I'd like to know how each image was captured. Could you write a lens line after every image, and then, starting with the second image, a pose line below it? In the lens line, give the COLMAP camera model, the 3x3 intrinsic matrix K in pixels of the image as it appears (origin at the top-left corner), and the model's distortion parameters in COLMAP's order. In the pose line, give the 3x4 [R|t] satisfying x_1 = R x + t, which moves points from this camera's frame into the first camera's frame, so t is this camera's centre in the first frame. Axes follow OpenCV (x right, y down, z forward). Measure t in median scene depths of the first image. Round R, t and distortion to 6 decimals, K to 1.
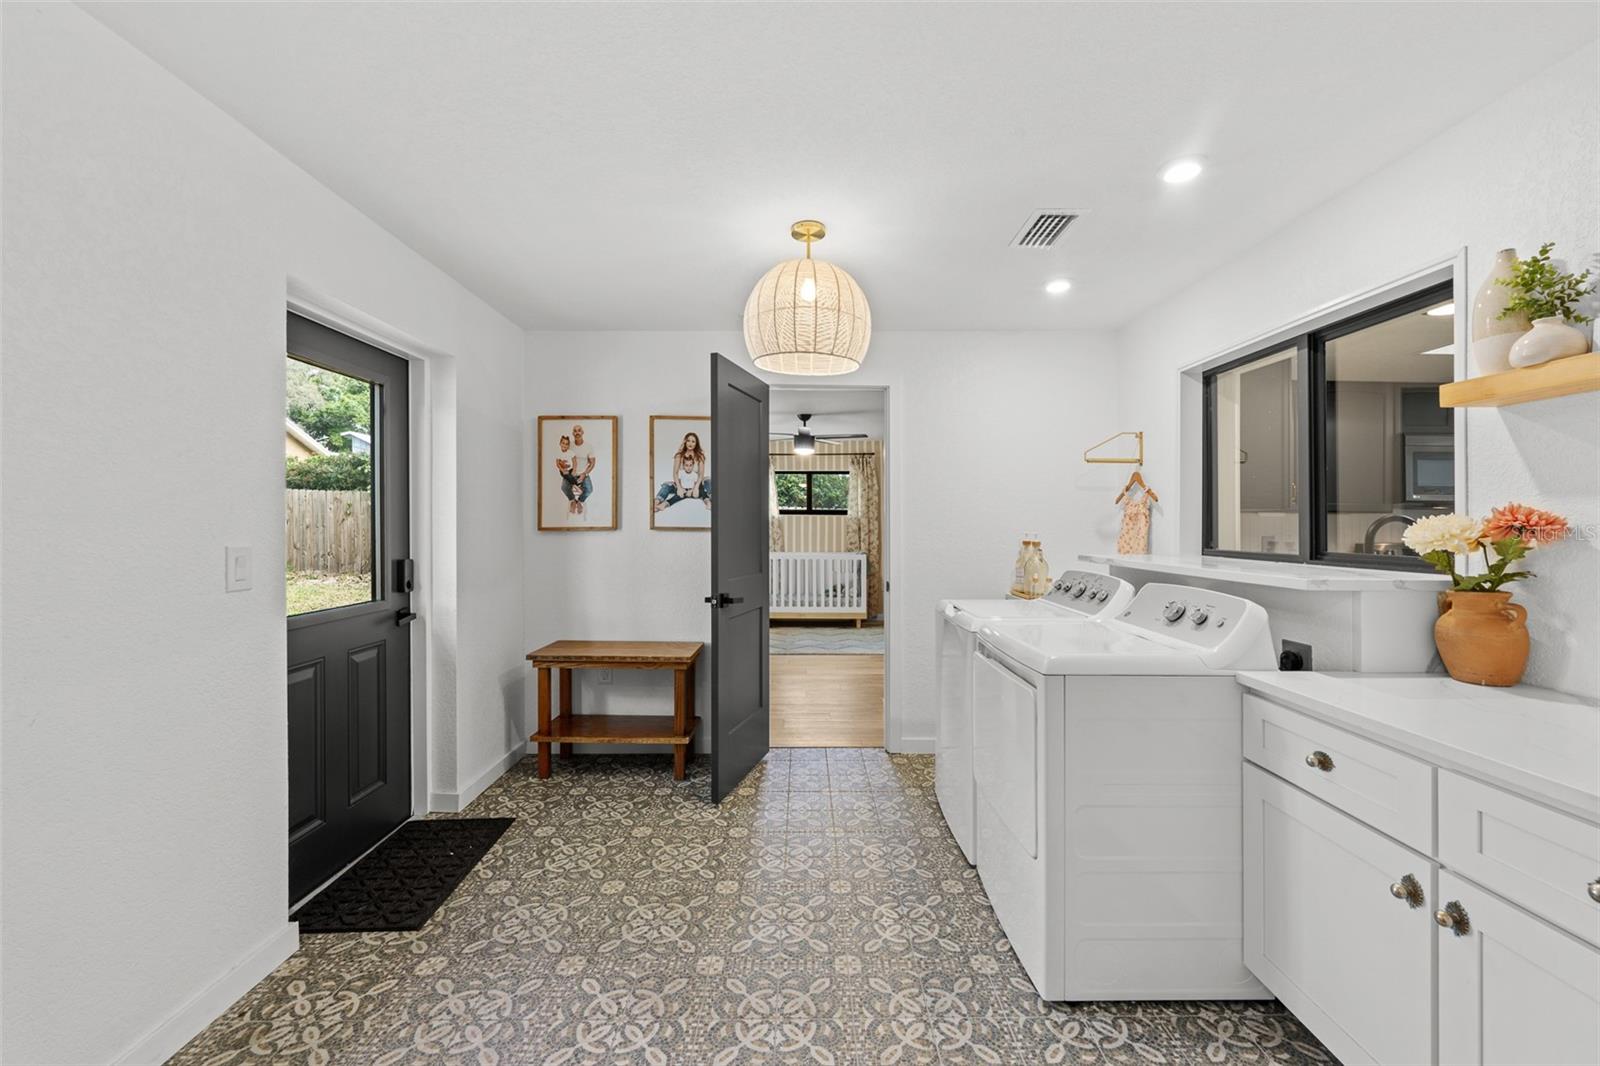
lens RADIAL K [[640.2, 0, 796.8], [0, 640.2, 526.6], [0, 0, 1]] dist [0.000334, 0.000098]
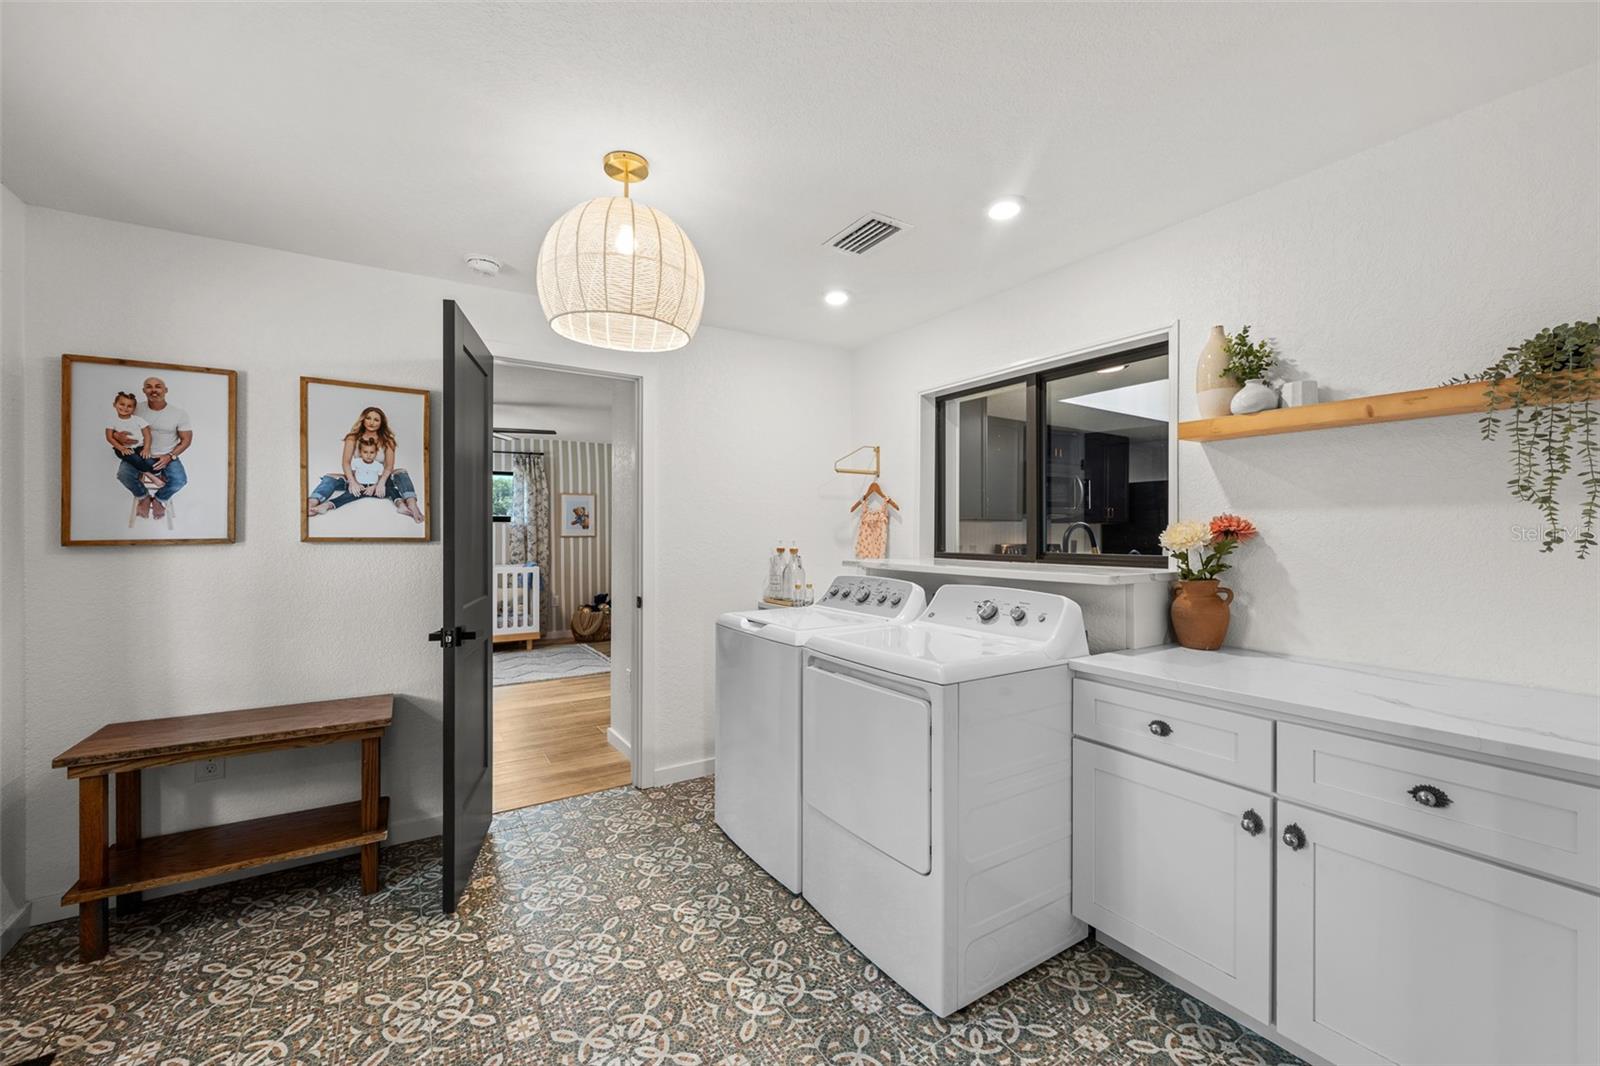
lens RADIAL K [[640.2, 0, 800.9], [0, 640.2, 533.2], [0, 0, 1]] dist [0.000334, 0.000098]
pose [[0.845717, -0.006502, 0.533592, -0.177699], [0.007320, 0.999973, 0.000583, -0.001425], [-0.533581, 0.003412, 0.845742, 0.162484]]
